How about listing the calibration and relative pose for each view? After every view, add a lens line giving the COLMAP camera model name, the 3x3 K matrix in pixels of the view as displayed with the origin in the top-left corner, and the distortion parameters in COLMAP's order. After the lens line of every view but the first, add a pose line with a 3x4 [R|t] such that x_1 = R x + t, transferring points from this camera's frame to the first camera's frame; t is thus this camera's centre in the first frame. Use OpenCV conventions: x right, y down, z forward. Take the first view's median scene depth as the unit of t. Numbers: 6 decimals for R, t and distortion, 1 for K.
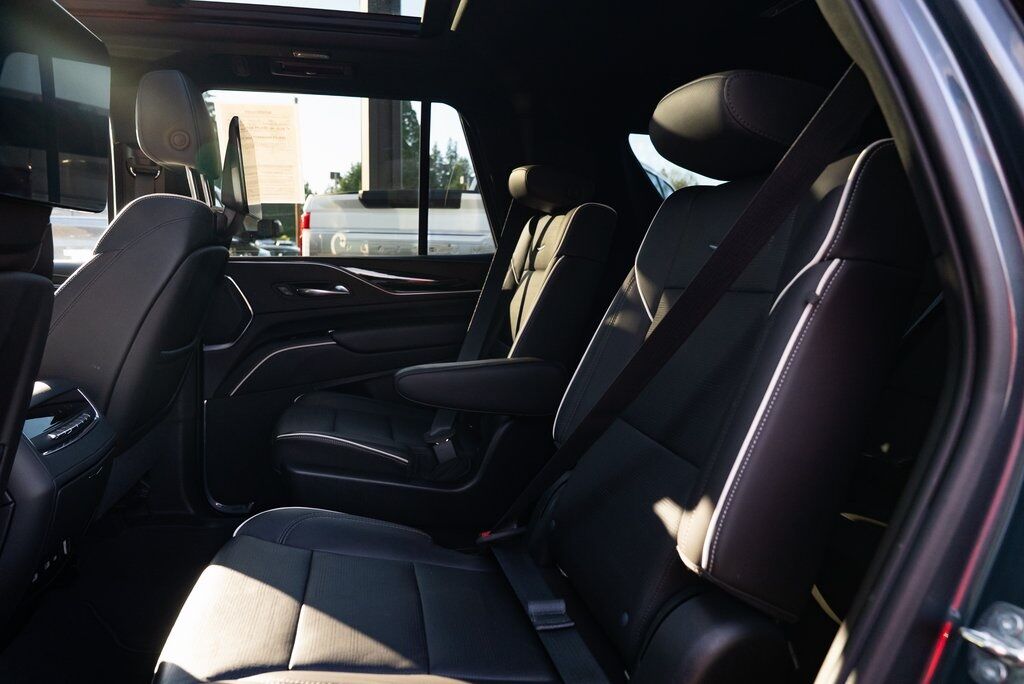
lens RADIAL K [[696.4, 0, 512.9], [0, 696.4, 338.4], [0, 0, 1]] dist [-0.038329, 0.020572]
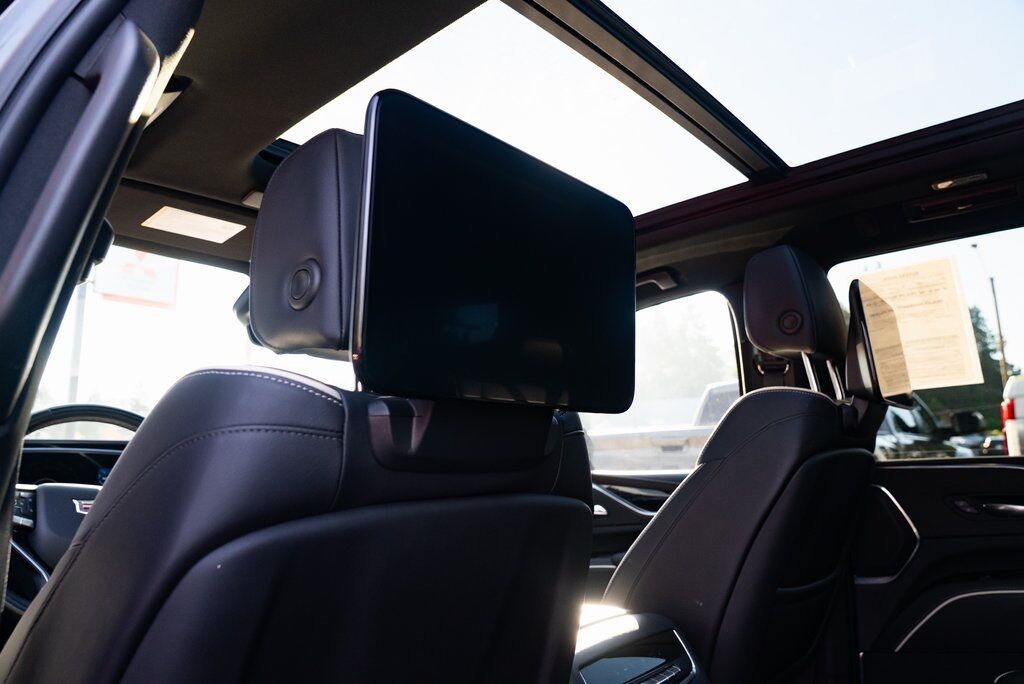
lens RADIAL K [[696.4, 0, 511.8], [0, 696.4, 338.3], [0, 0, 1]] dist [-0.038329, 0.020572]
pose [[0.599192, -0.168572, -0.782657, -0.027471], [-0.063960, 0.964378, -0.256679, -0.025971], [0.798047, 0.203859, 0.567066, 0.203929]]
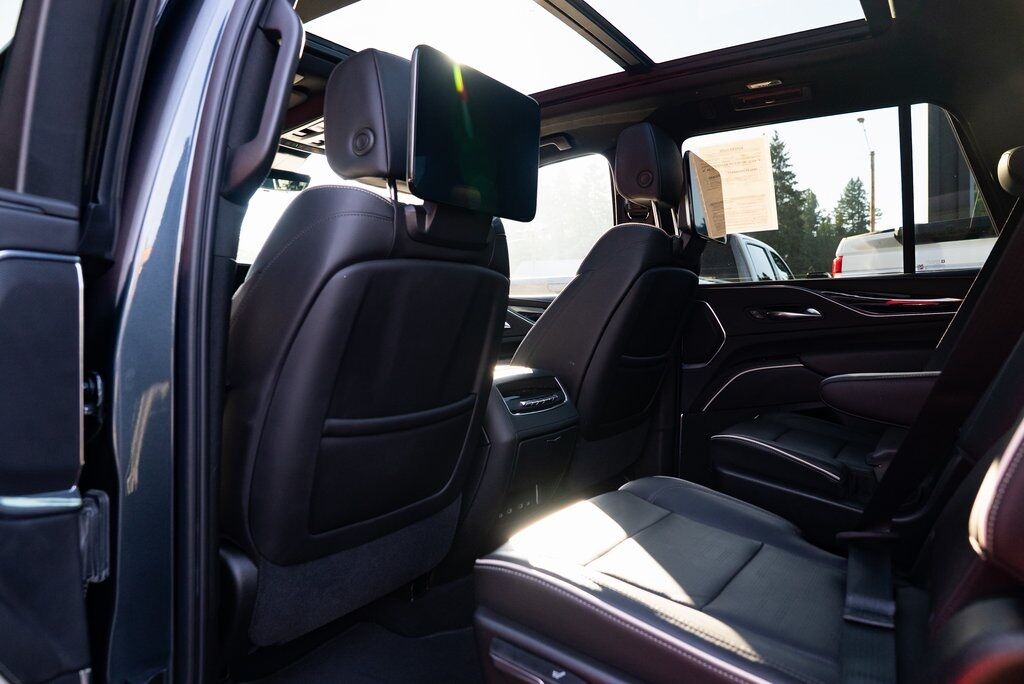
lens RADIAL K [[696.4, 0, 510.7], [0, 696.4, 337.1], [0, 0, 1]] dist [-0.038329, 0.020572]
pose [[0.706828, -0.003432, -0.707377, 0.155192], [-0.062424, 0.995784, -0.067207, 0.061950], [0.704626, 0.091661, 0.703634, 0.012800]]
